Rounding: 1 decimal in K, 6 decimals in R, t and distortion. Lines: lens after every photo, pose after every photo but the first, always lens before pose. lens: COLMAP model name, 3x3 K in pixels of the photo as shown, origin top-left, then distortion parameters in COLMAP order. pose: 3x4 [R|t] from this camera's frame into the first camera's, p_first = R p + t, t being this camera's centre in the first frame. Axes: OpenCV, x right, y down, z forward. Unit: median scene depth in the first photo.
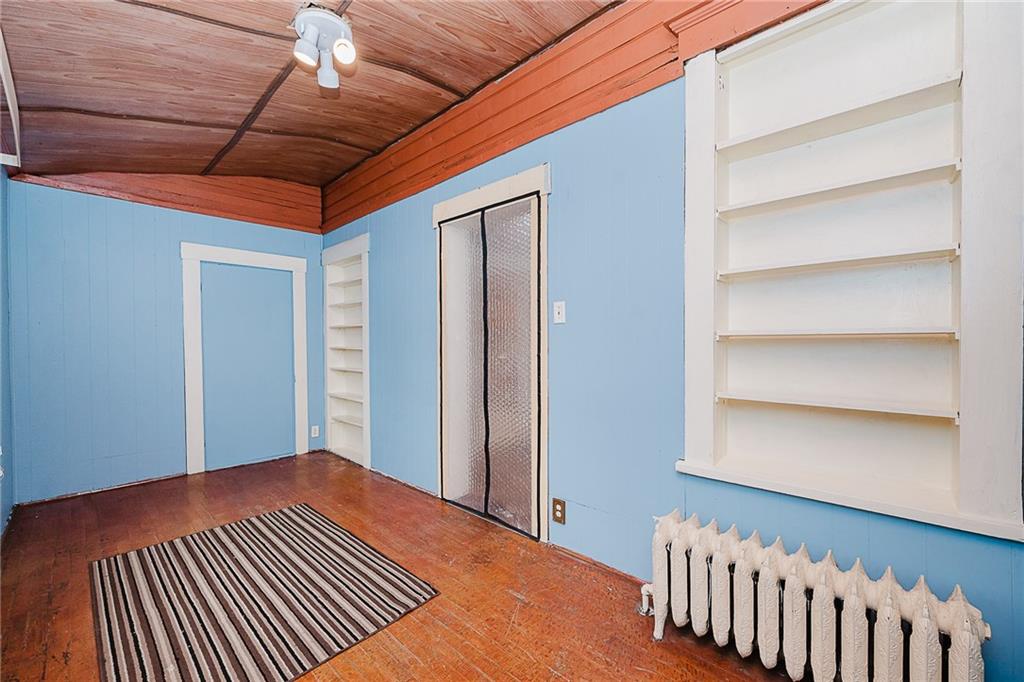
lens RADIAL K [[414.2, 0, 516.1], [0, 414.2, 345.3], [0, 0, 1]] dist [-0.000944, 0.000055]
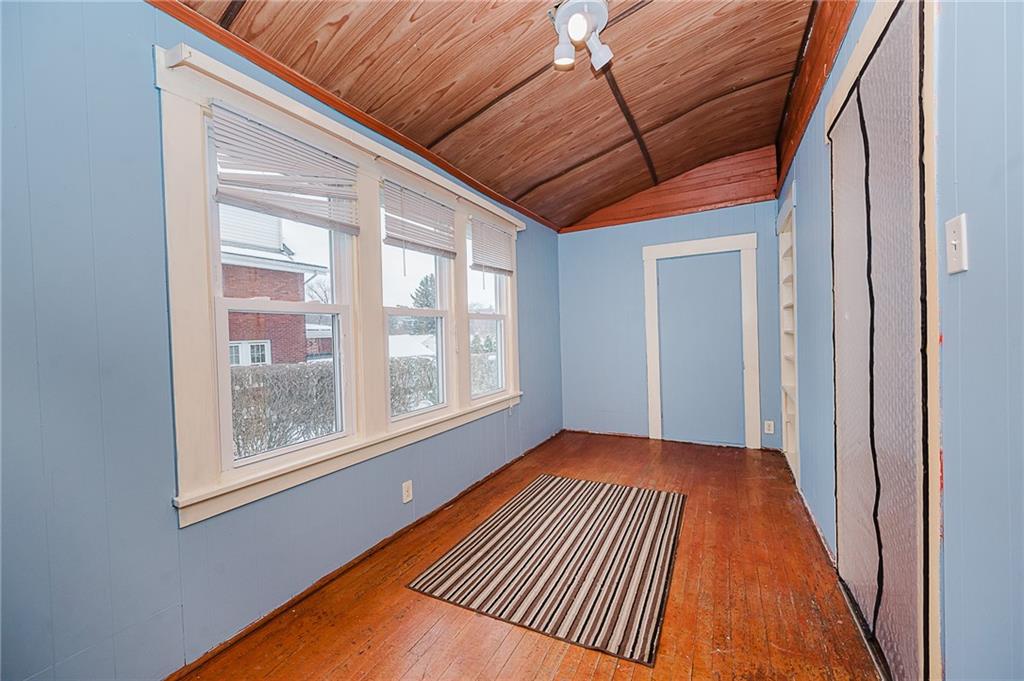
lens RADIAL K [[401.5, 0, 512.0], [0, 401.5, 340.5], [0, 0, 1]] dist [-0.000435, -0.000009]
pose [[0.254222, 0.011065, -0.967083, 0.290420], [0.021021, 0.999635, 0.016964, -0.002829], [0.966917, -0.024642, 0.253896, 0.385504]]
